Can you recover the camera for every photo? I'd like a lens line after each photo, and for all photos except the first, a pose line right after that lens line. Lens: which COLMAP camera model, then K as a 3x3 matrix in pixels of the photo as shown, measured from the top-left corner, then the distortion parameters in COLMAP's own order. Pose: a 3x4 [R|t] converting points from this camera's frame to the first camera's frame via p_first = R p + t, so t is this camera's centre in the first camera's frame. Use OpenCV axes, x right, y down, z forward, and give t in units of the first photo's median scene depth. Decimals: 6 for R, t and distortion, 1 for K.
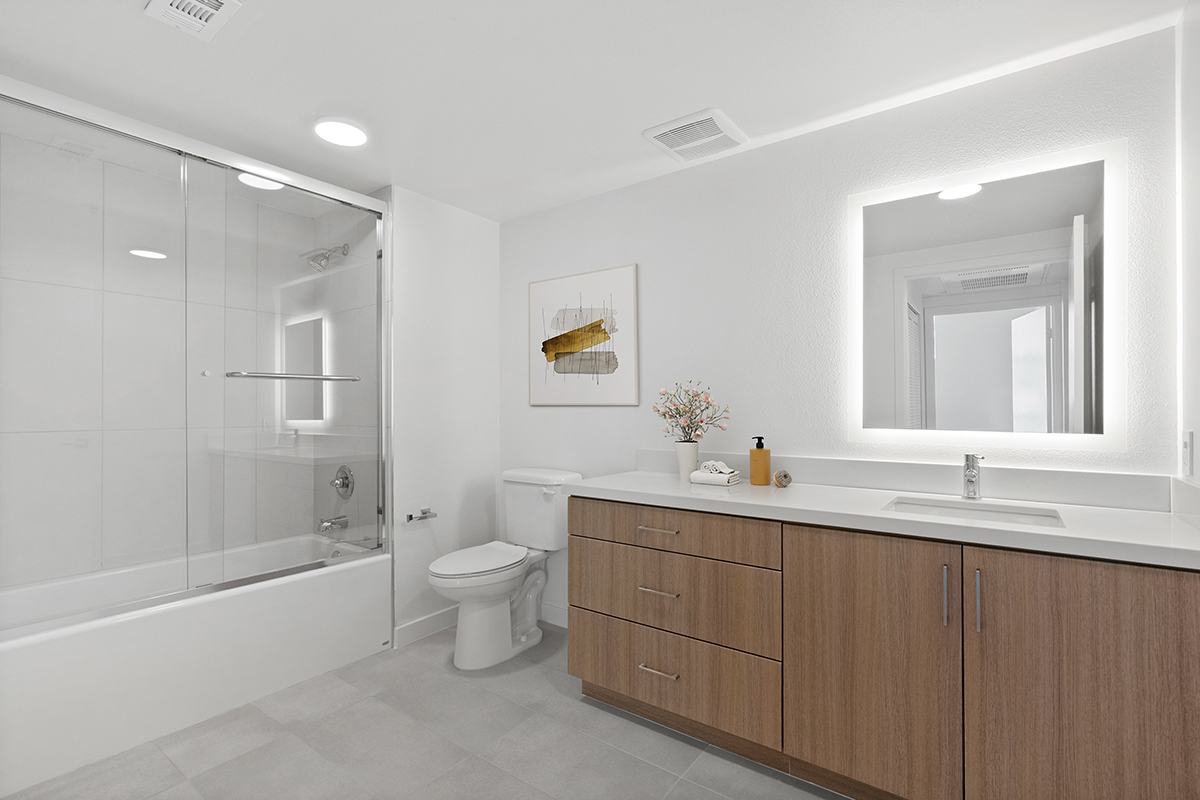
lens RADIAL K [[547.6, 0, 603.1], [0, 547.6, 404.0], [0, 0, 1]] dist [0.004421, 0.000526]
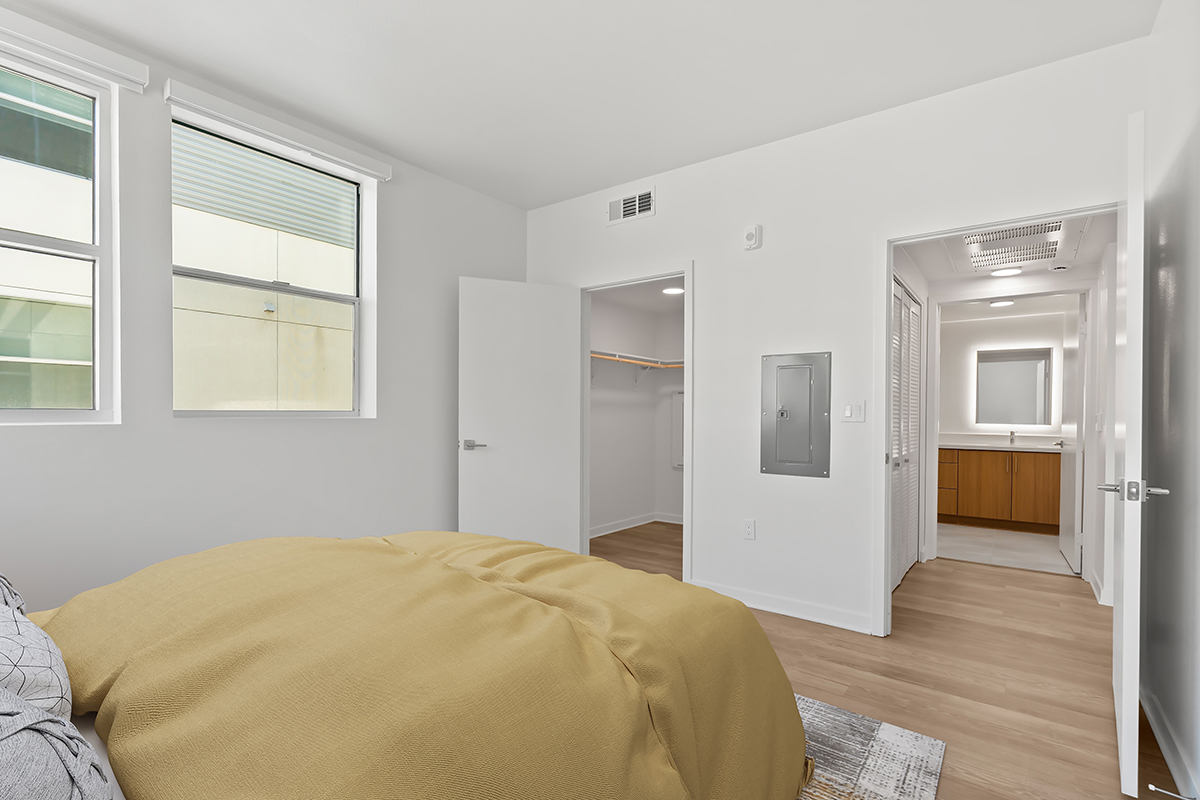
lens RADIAL K [[547.6, 0, 596.0], [0, 547.6, 410.3], [0, 0, 1]] dist [0.004421, 0.000526]
pose [[0.999778, 0.005977, -0.020188, -1.871952], [-0.005949, 0.999981, 0.001452, -0.028562], [0.020197, -0.001331, 0.999795, -2.495983]]
